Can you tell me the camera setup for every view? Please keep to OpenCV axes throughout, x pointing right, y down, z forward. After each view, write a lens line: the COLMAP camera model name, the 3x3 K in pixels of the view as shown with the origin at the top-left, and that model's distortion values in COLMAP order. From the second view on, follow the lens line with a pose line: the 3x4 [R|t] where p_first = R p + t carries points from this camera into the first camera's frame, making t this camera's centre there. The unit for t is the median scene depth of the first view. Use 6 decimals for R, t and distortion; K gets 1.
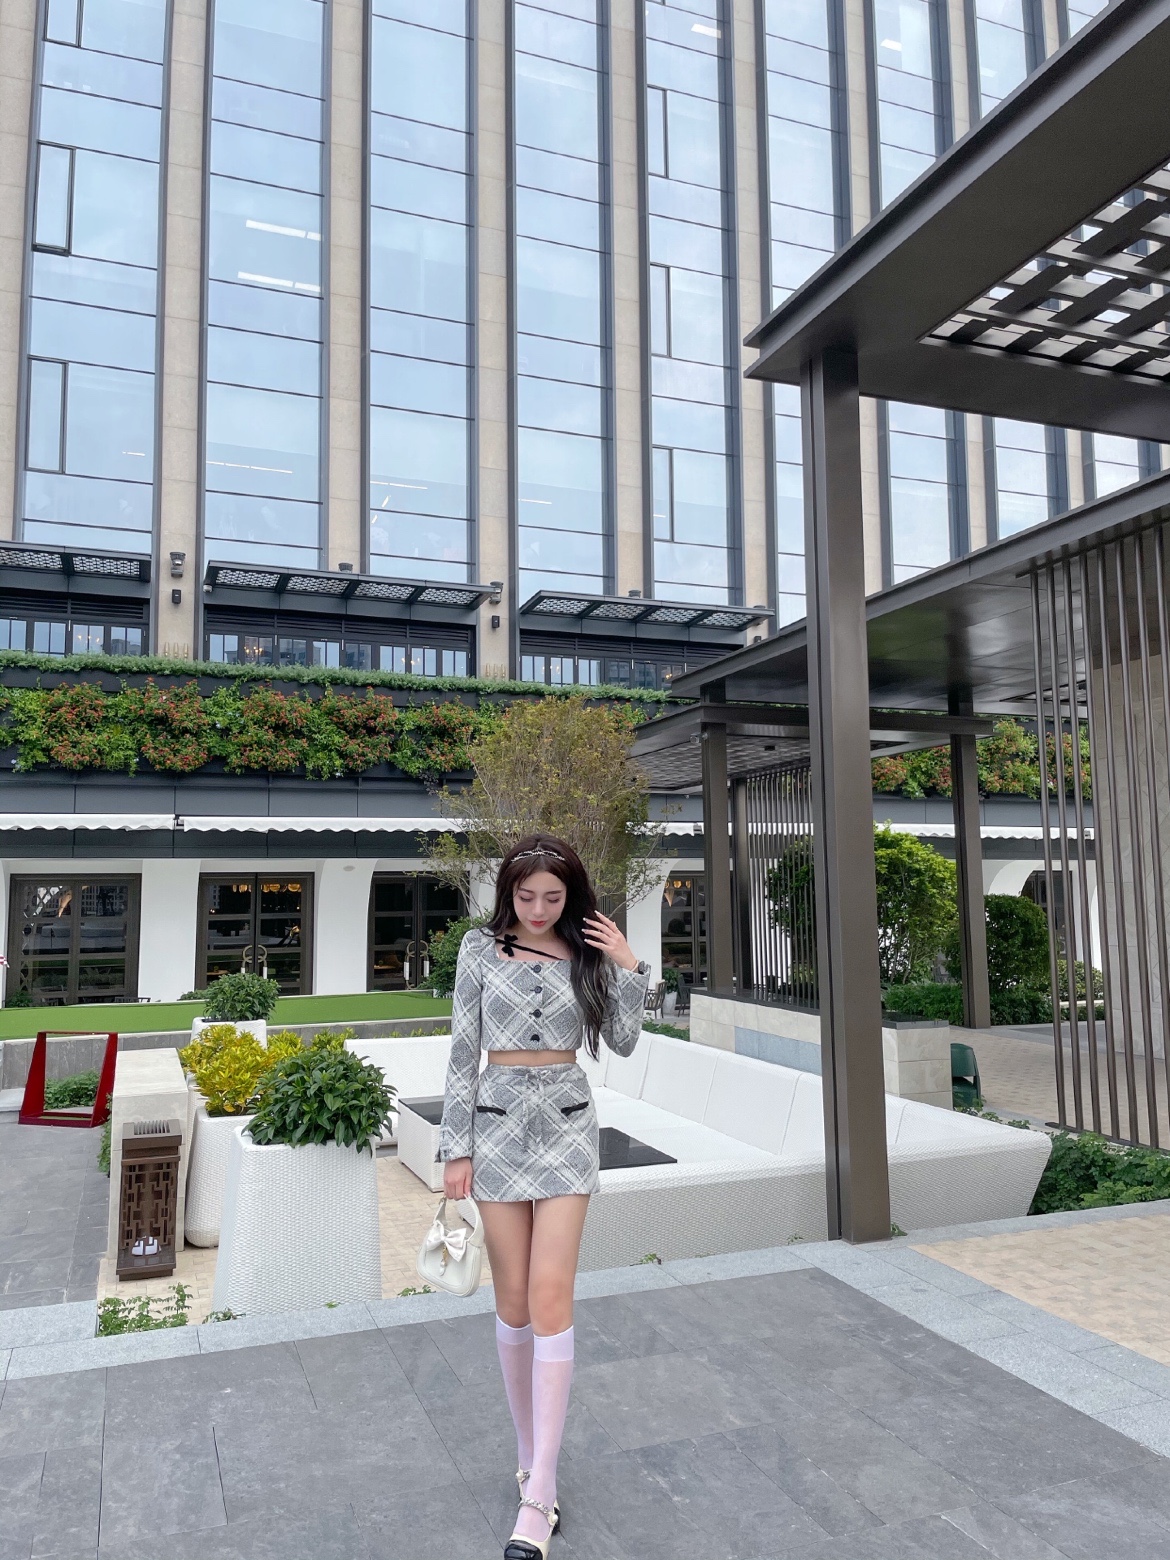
lens RADIAL K [[1187.9, 0, 585.0], [0, 1187.9, 780.0], [0, 0, 1]] dist [0.103057, -0.131021]
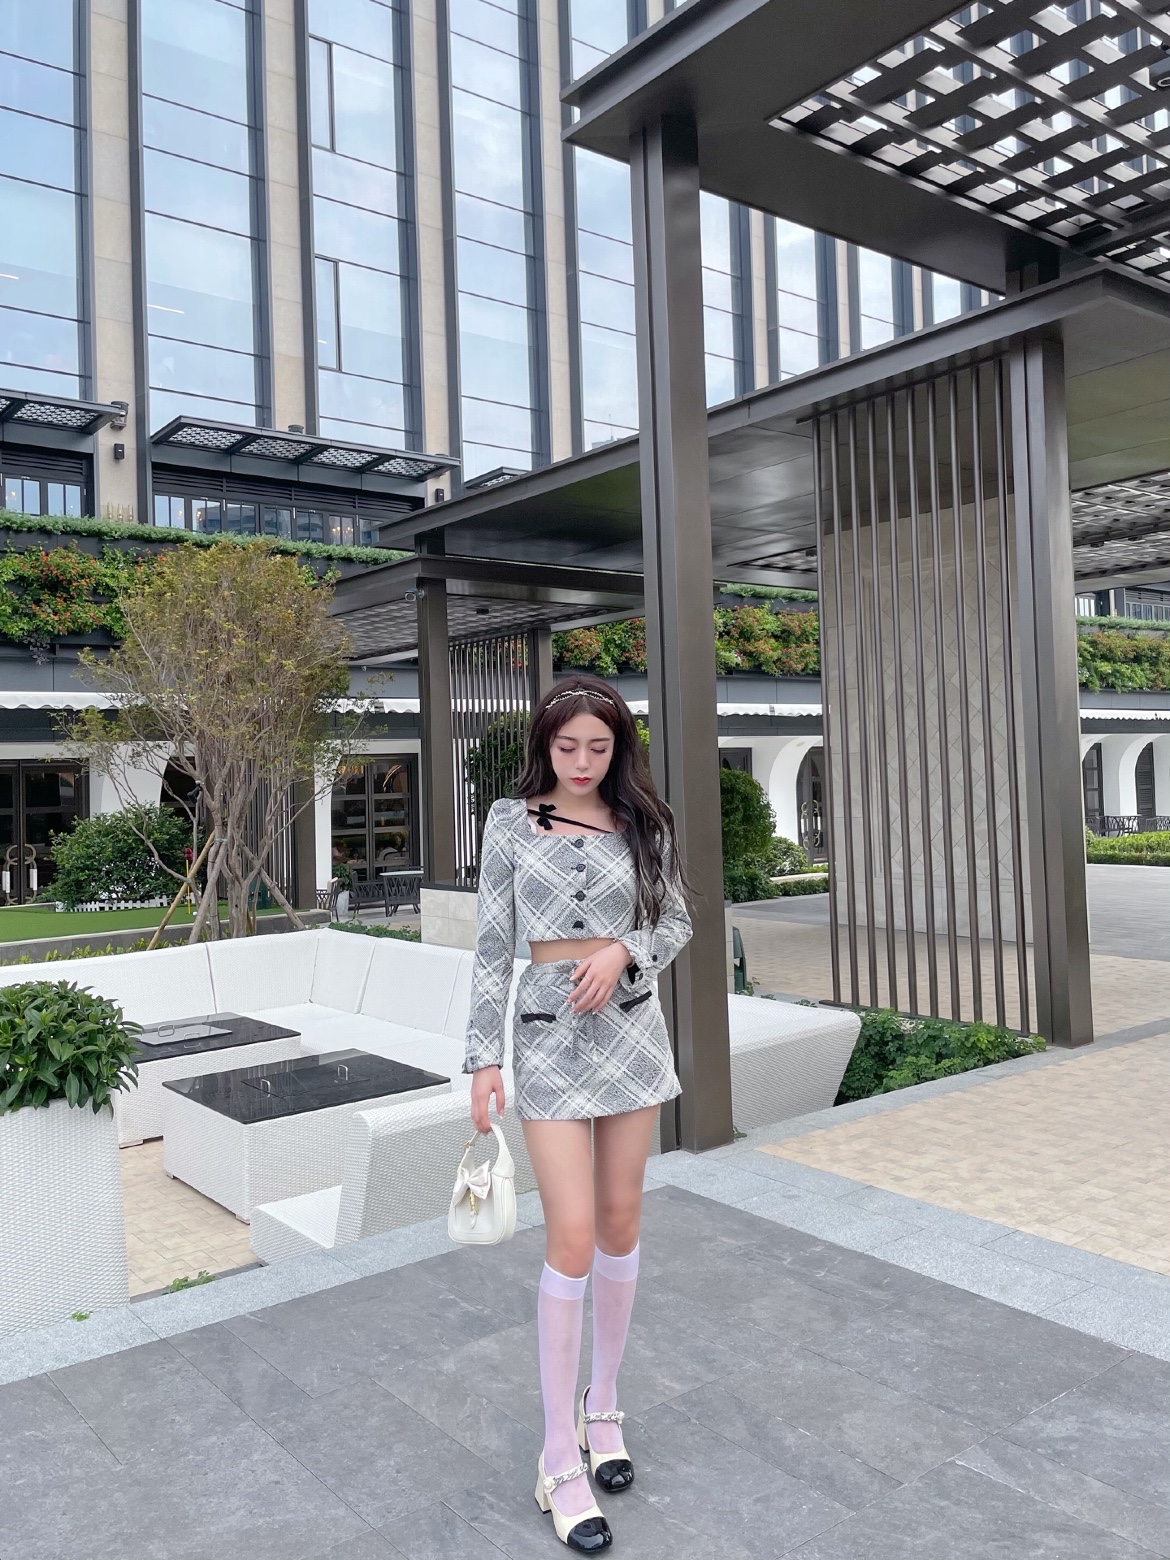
lens RADIAL K [[1290.9, 0, 631.0], [0, 1290.9, 734.3], [0, 0, 1]] dist [0.091974, -0.118585]
pose [[0.947092, -0.008298, 0.320854, -0.122067], [-0.010401, 0.998347, 0.056521, 0.022172], [-0.320793, -0.056868, 0.945441, 0.121051]]
